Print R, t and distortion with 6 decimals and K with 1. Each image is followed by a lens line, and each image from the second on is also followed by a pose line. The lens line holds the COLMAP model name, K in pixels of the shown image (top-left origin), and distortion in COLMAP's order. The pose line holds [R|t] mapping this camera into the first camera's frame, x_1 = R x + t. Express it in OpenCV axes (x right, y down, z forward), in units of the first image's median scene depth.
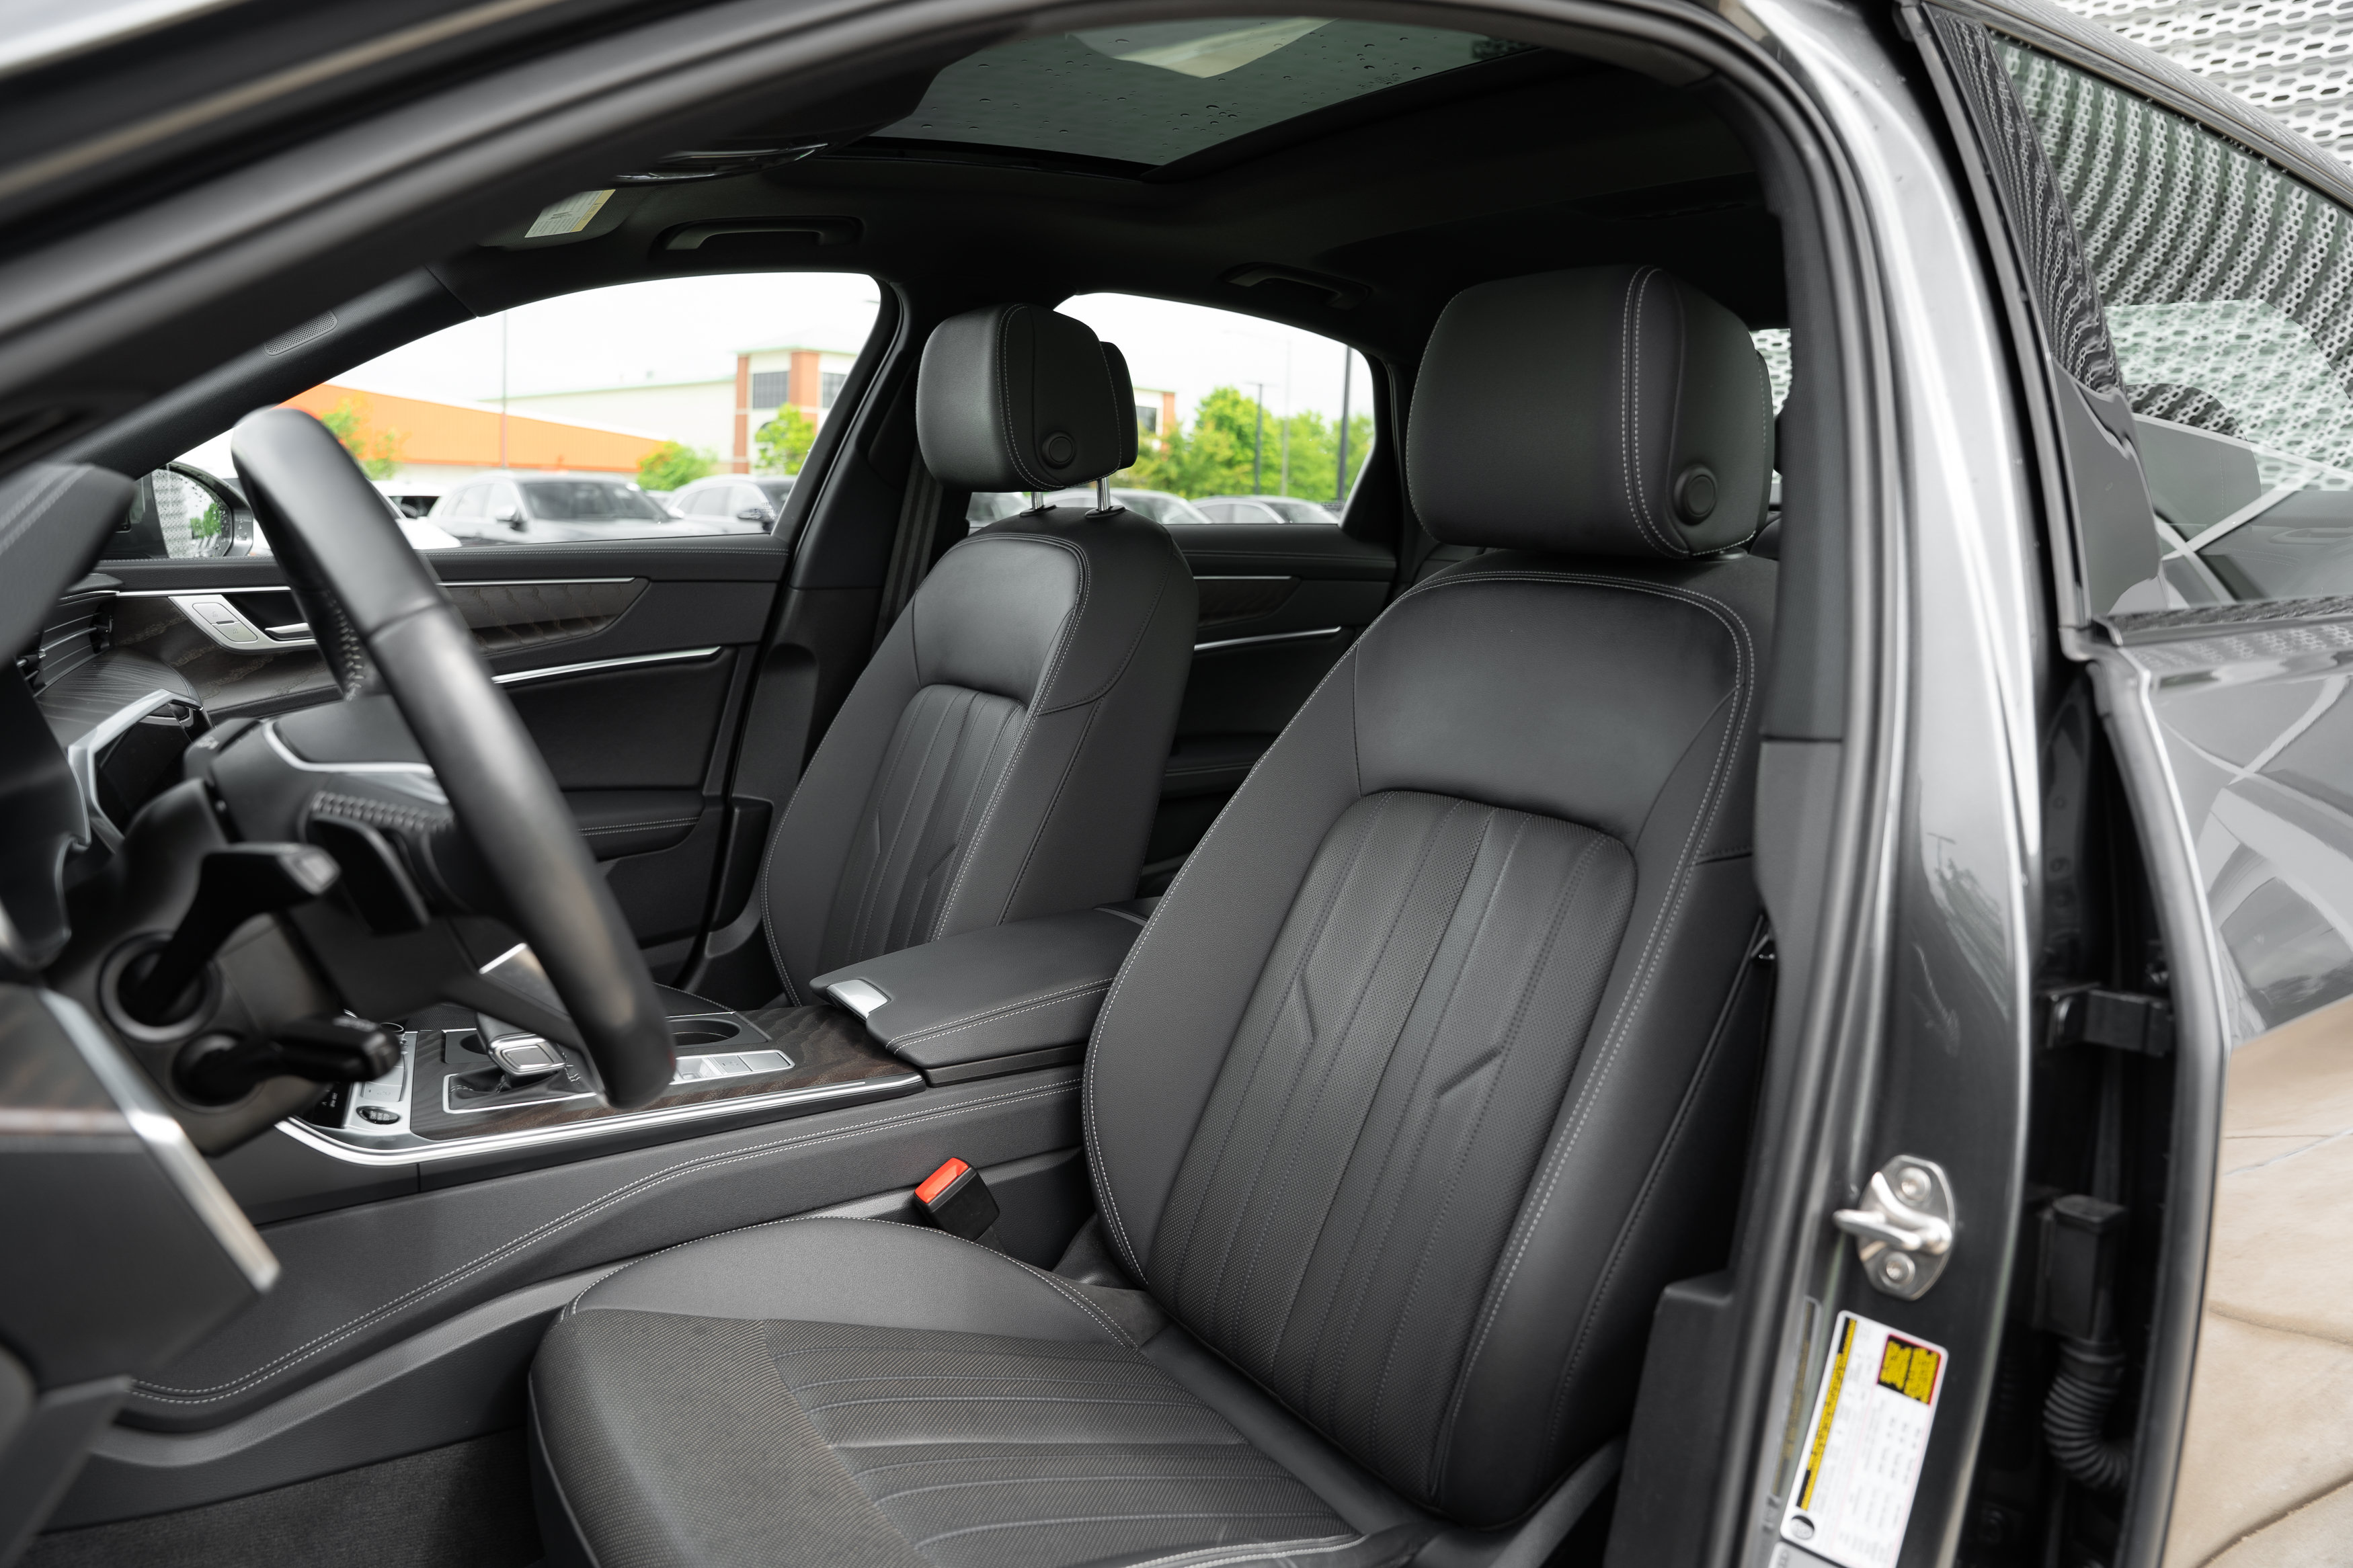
lens RADIAL K [[1615.6, 0, 1176.5], [0, 1615.6, 784.0], [0, 0, 1]] dist [-0.174993, 0.121018]
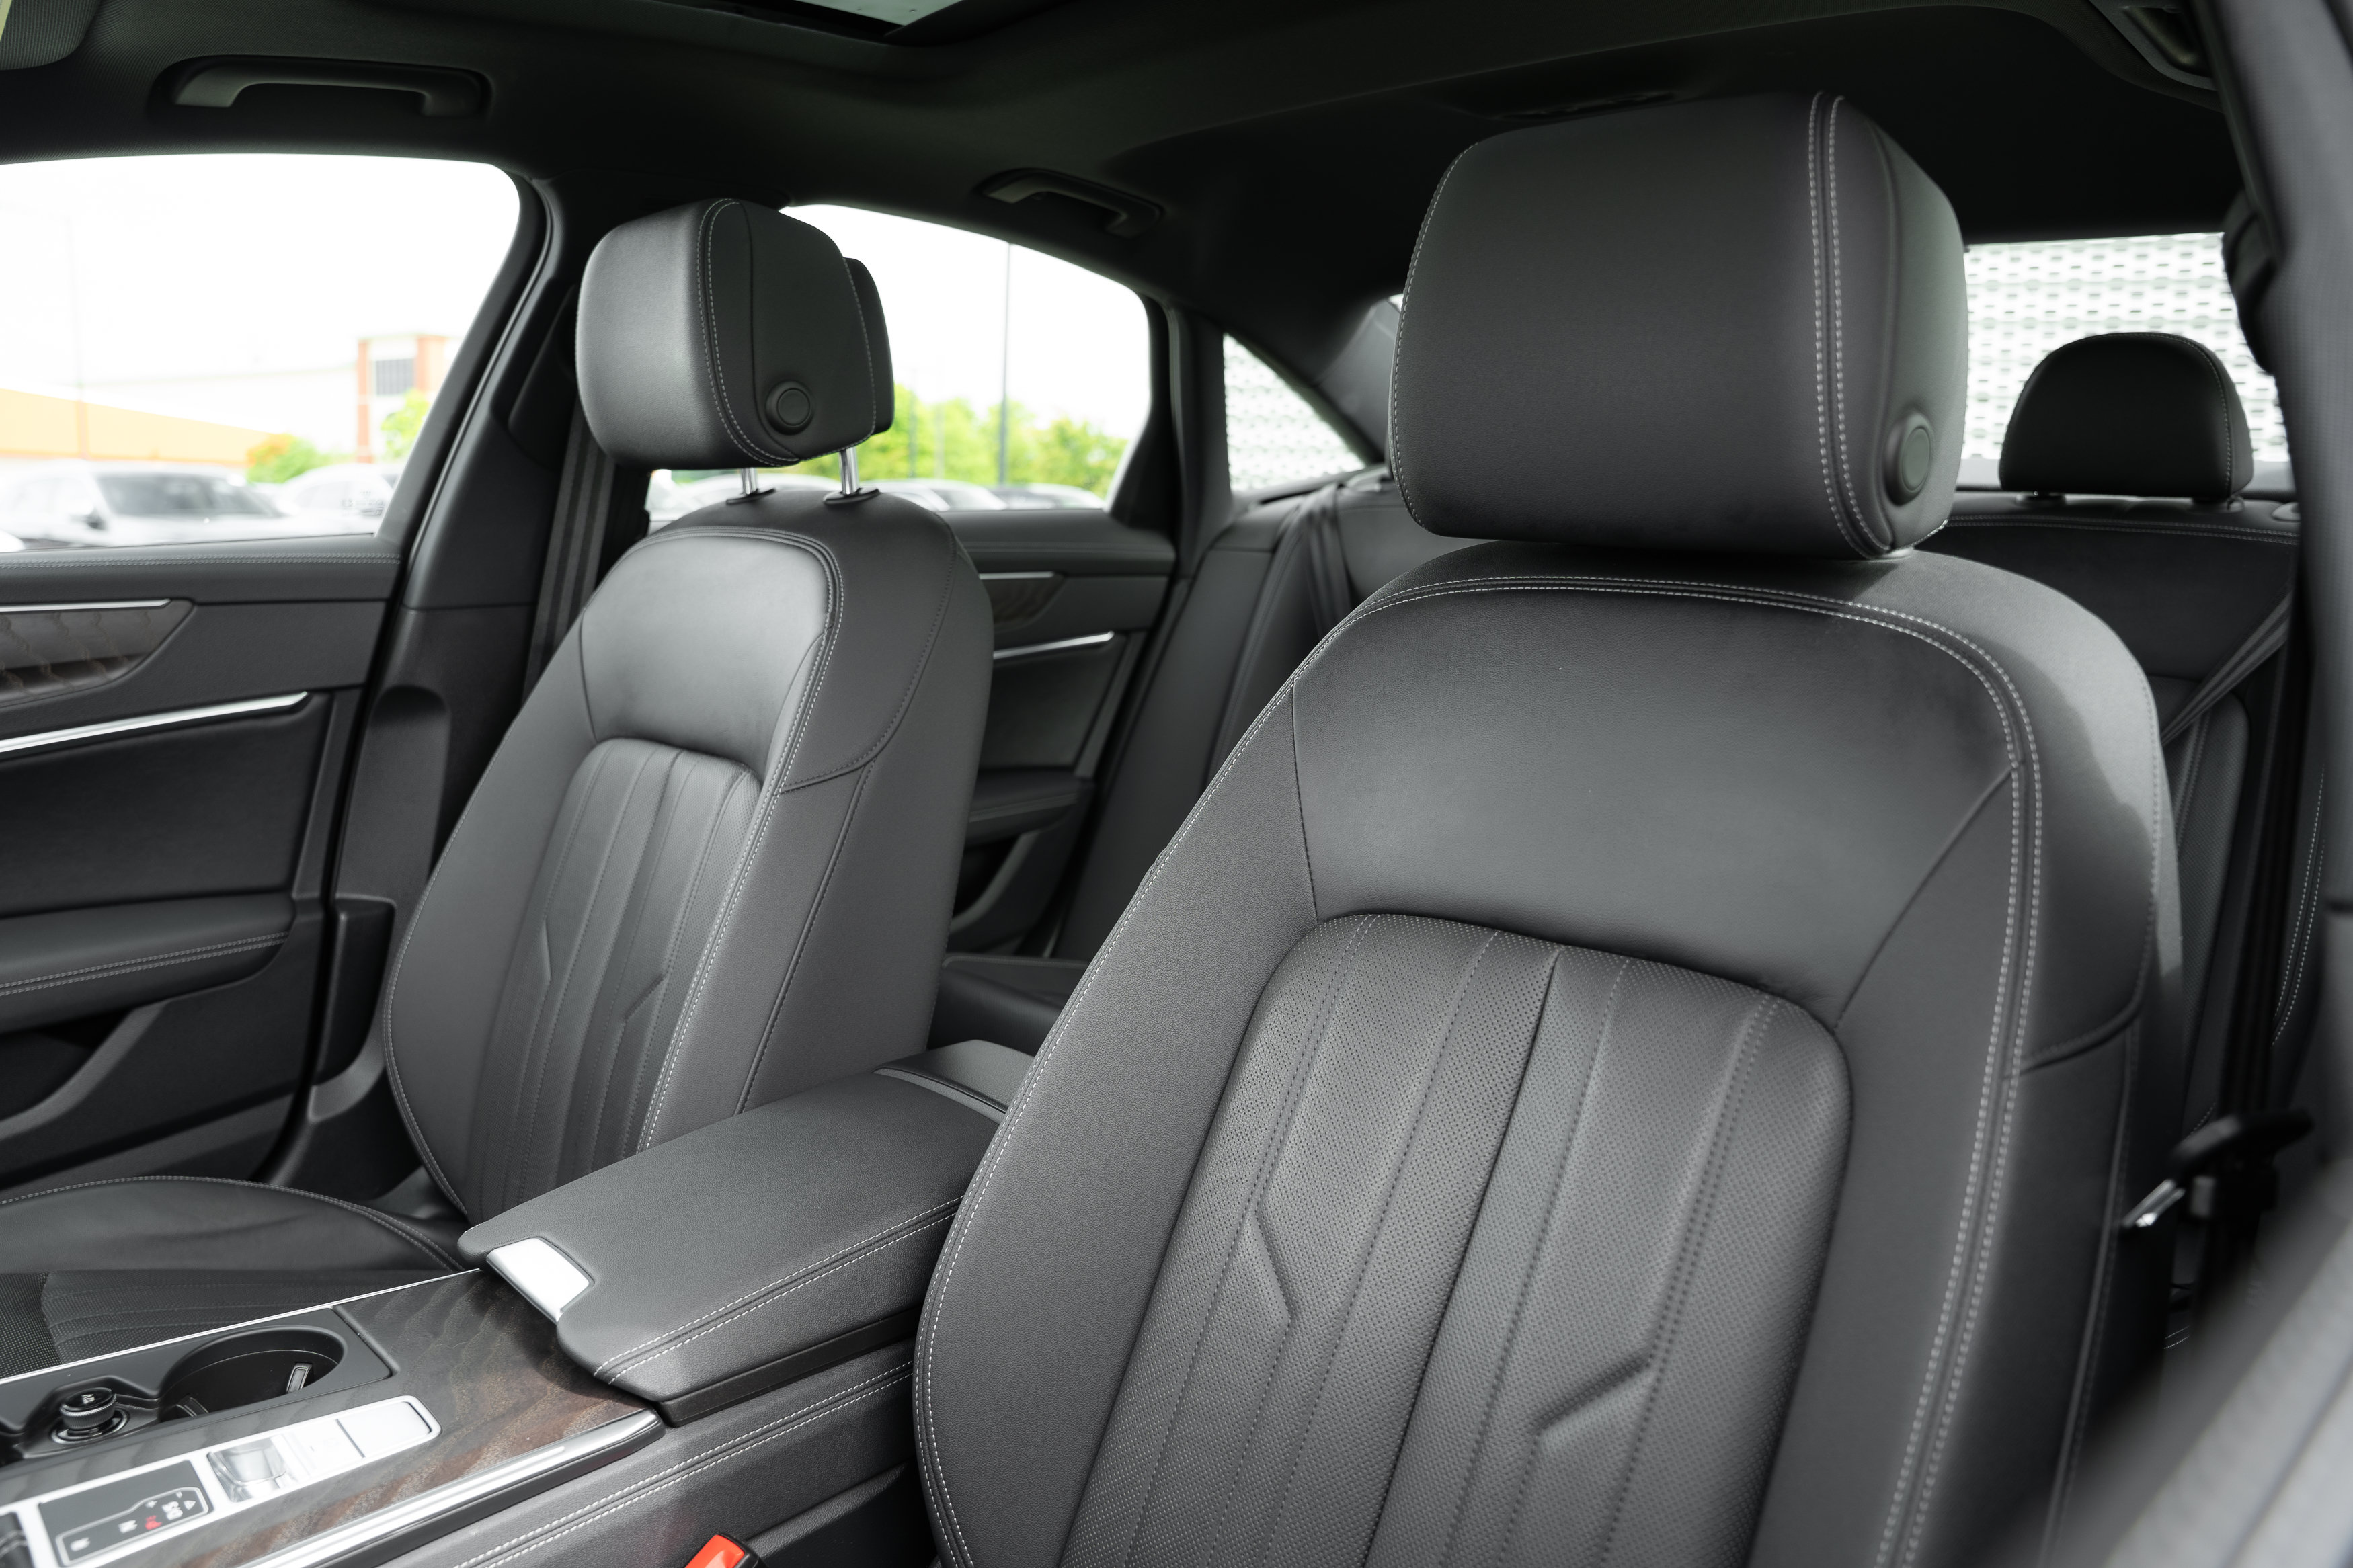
lens RADIAL K [[1615.6, 0, 1176.5], [0, 1615.6, 784.0], [0, 0, 1]] dist [-0.174993, 0.121018]
pose [[0.977694, -0.043493, 0.205482, -0.051815], [0.041444, 0.999039, 0.014271, -0.041714], [-0.205905, -0.005437, 0.978557, 0.255126]]
